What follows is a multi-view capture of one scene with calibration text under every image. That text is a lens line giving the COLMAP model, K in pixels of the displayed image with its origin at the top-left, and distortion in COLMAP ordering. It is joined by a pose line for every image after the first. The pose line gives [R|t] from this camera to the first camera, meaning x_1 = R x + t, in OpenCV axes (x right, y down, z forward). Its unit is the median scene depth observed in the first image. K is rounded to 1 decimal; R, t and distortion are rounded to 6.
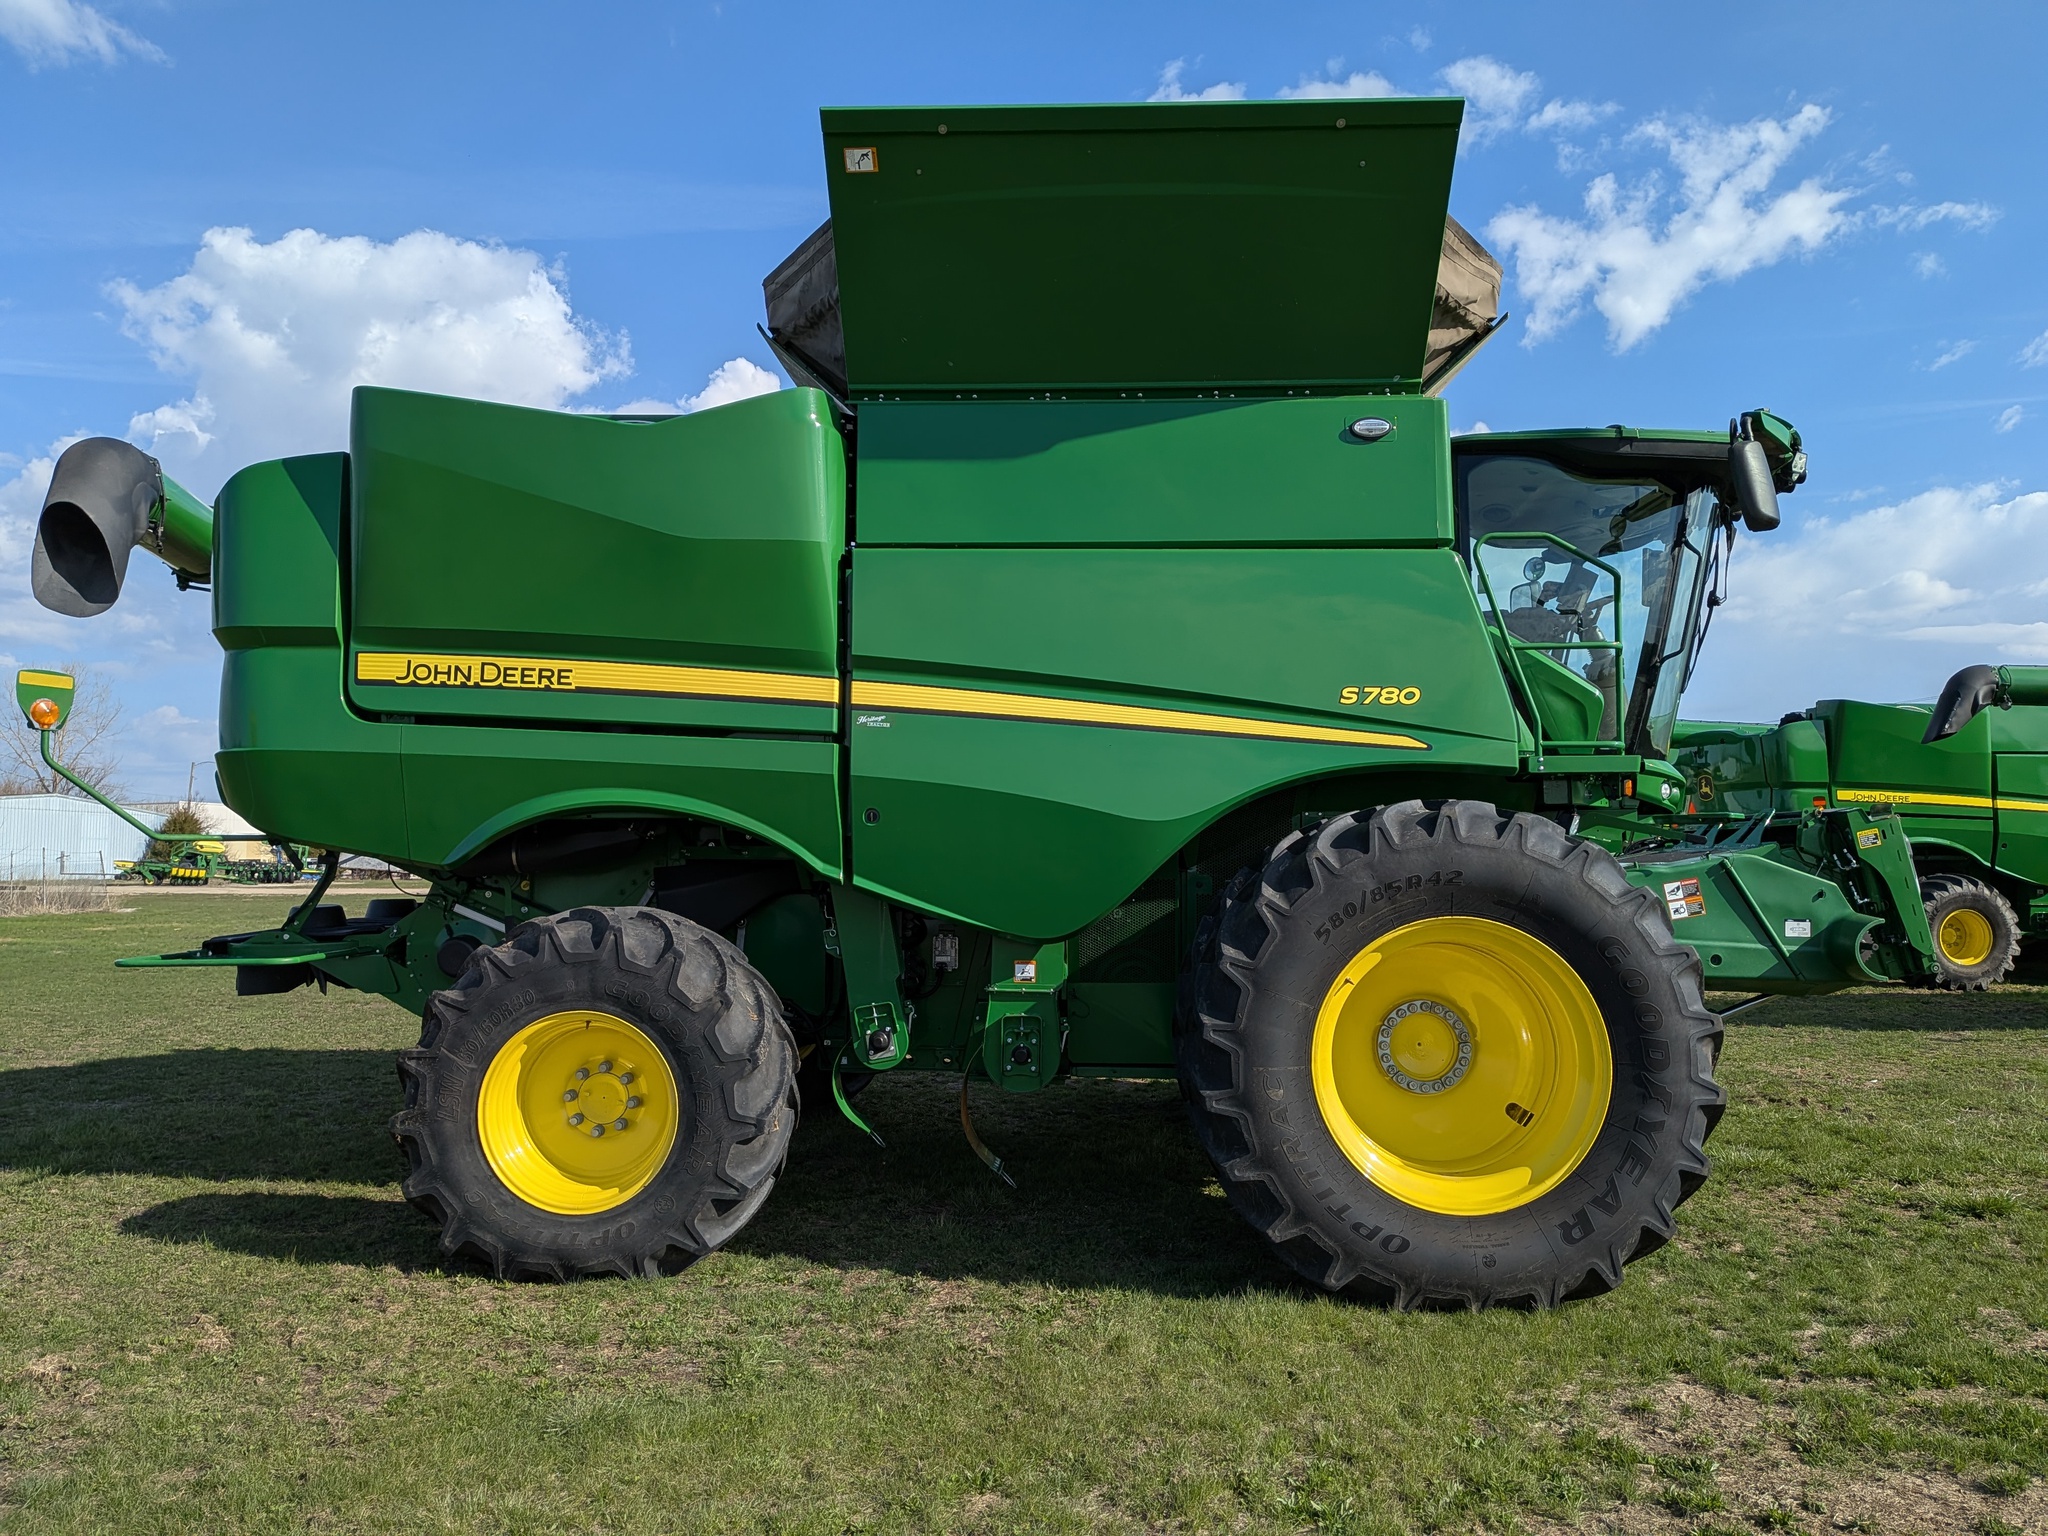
lens RADIAL K [[1495.7, 0, 1024.0], [0, 1495.7, 768.0], [0, 0, 1]] dist [0.045094, -0.059911]
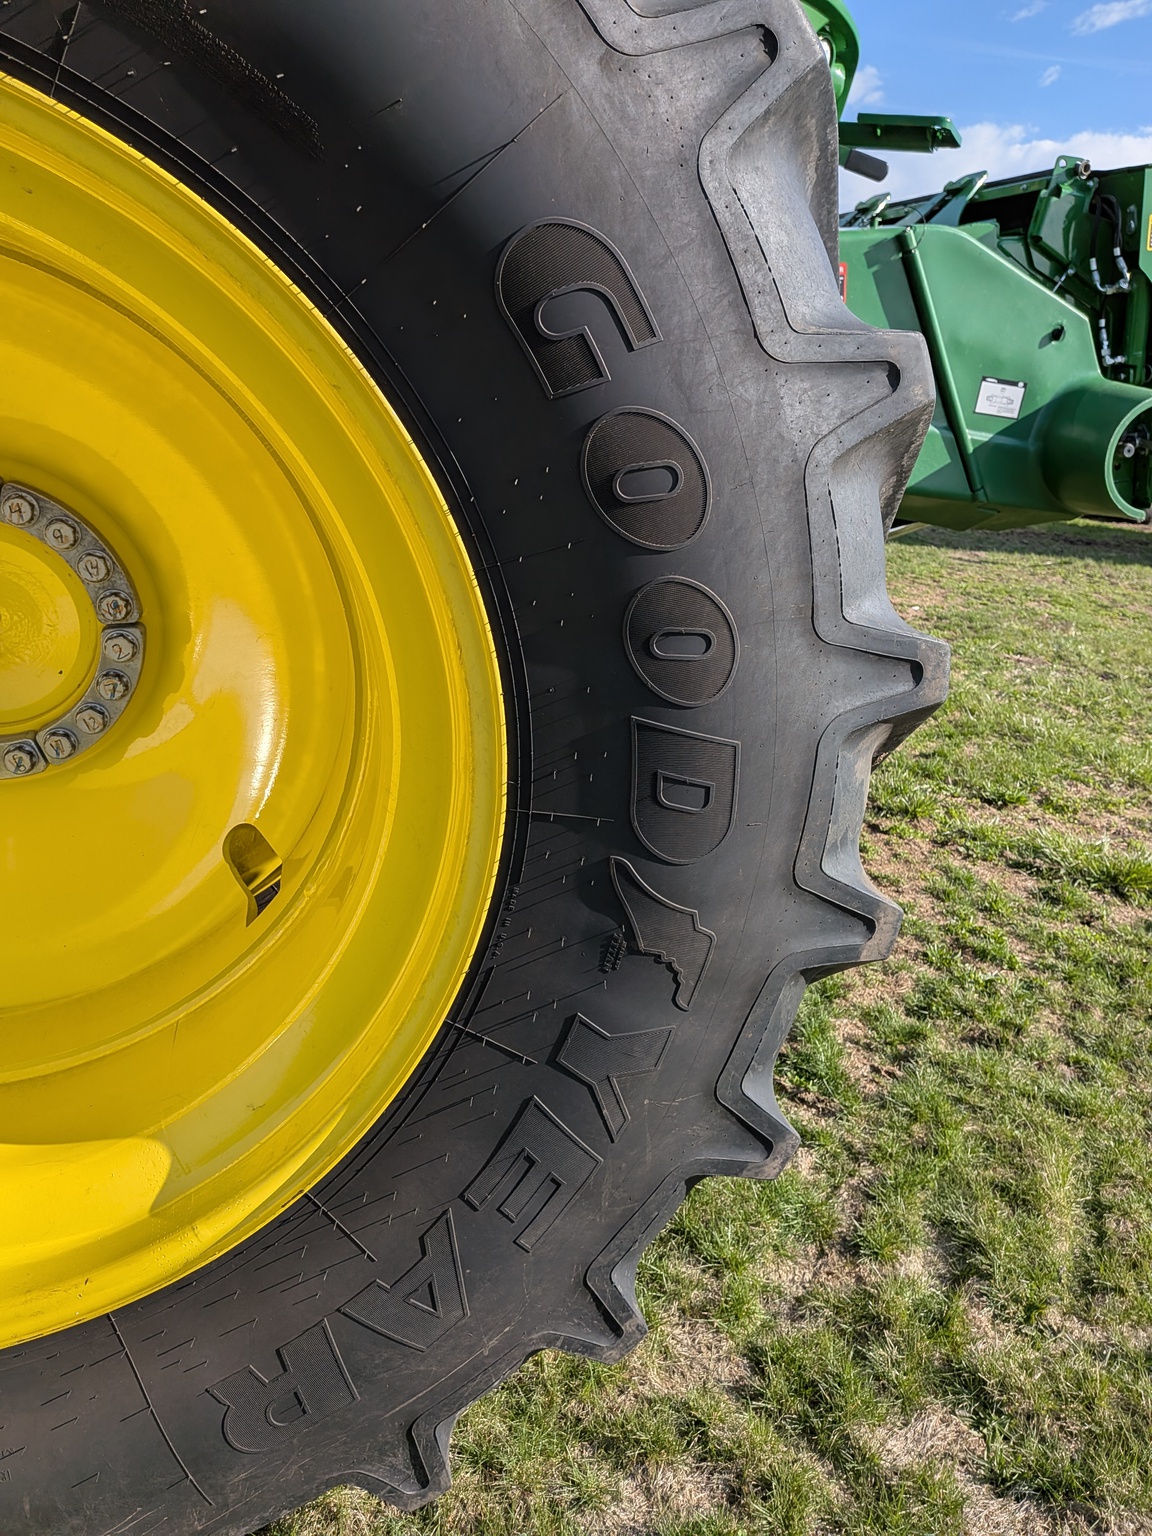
lens RADIAL K [[1121.8, 0, 576.0], [0, 1121.8, 768.0], [0, 0, 1]] dist [0.045094, -0.059911]
pose [[0.958907, 0.022007, 0.282865, 0.269517], [-0.135232, 0.911901, 0.387491, 0.091755], [-0.249417, -0.409820, 0.877405, 0.648535]]
